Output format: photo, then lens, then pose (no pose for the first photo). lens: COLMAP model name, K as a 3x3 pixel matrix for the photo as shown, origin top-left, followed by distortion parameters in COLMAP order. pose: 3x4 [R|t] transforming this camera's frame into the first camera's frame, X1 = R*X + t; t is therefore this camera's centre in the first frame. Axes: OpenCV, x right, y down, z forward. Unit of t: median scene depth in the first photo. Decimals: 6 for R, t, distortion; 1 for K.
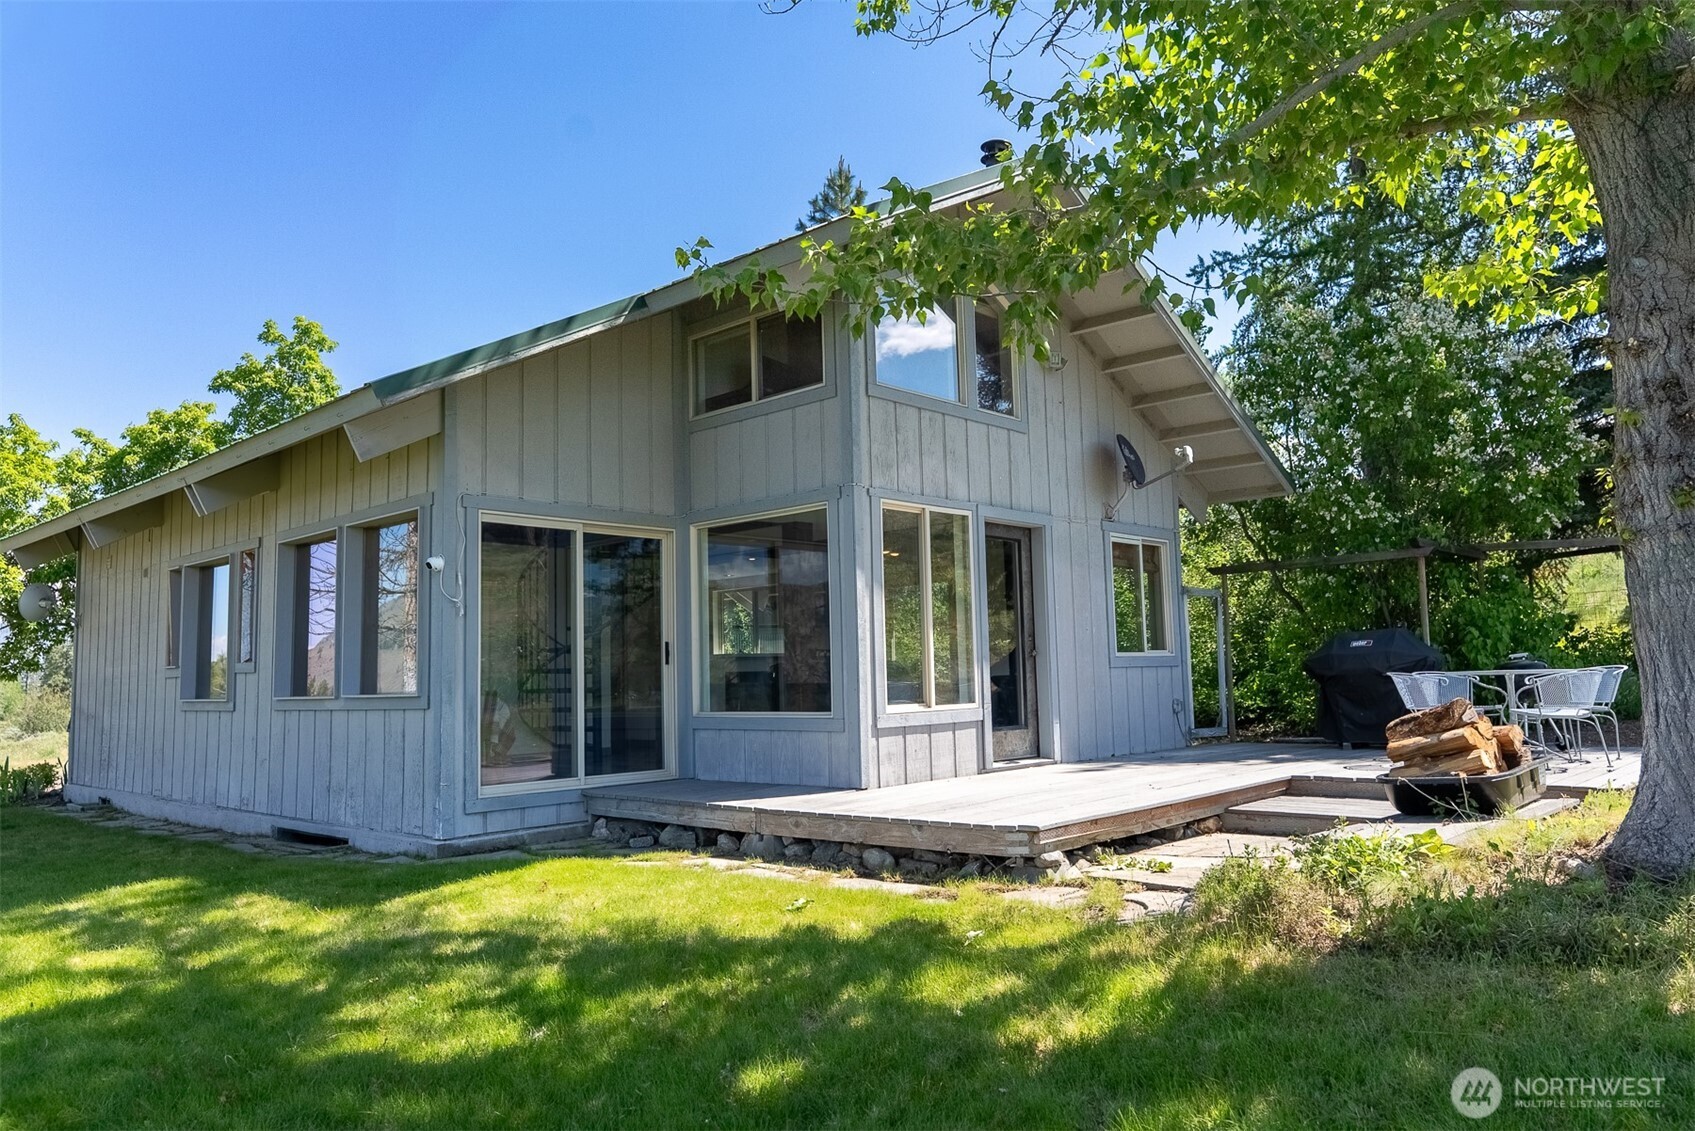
lens RADIAL K [[1130.4, 0, 847.5], [0, 1130.4, 565.5], [0, 0, 1]] dist [0.000021, -0.000192]
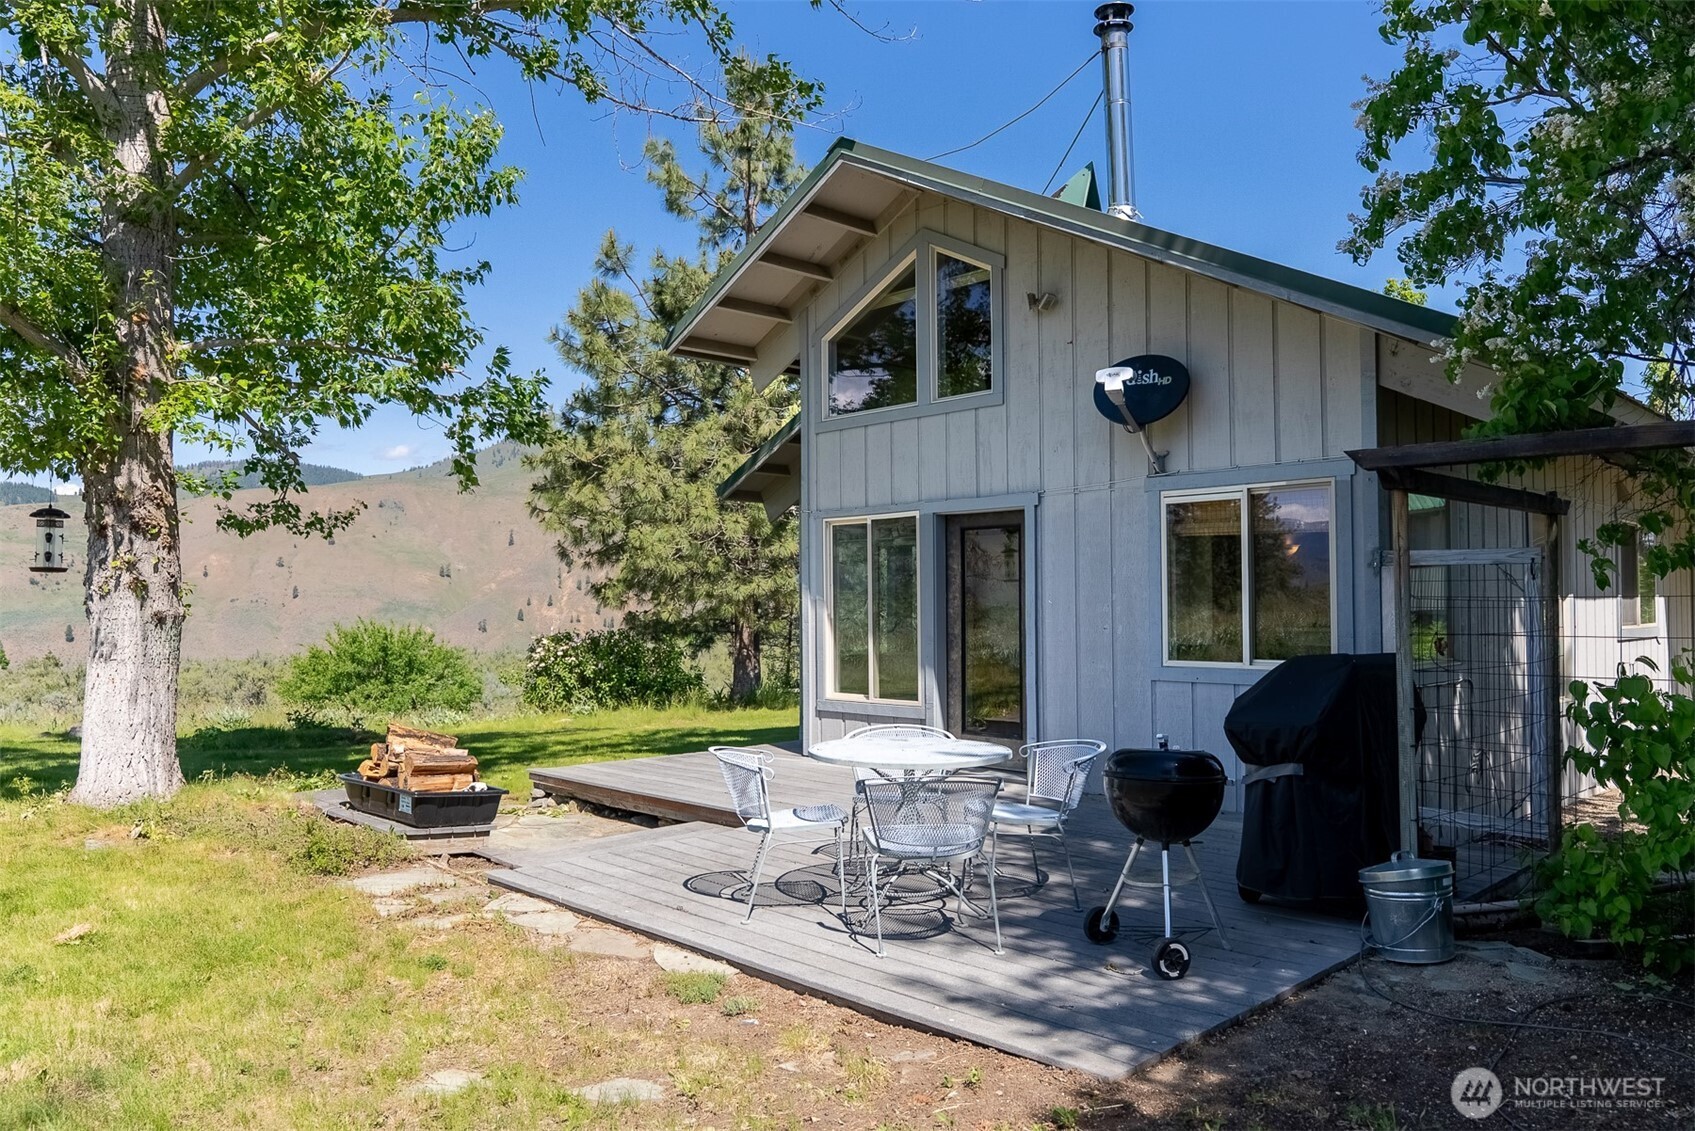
lens RADIAL K [[1130.4, 0, 847.5], [0, 1130.4, 565.5], [0, 0, 1]] dist [0.000021, -0.000192]
pose [[-0.034099, -0.004808, -0.999407, 1.111034], [0.103033, 0.994643, -0.008301, 0.002017], [0.994093, -0.103255, -0.033421, 0.966703]]
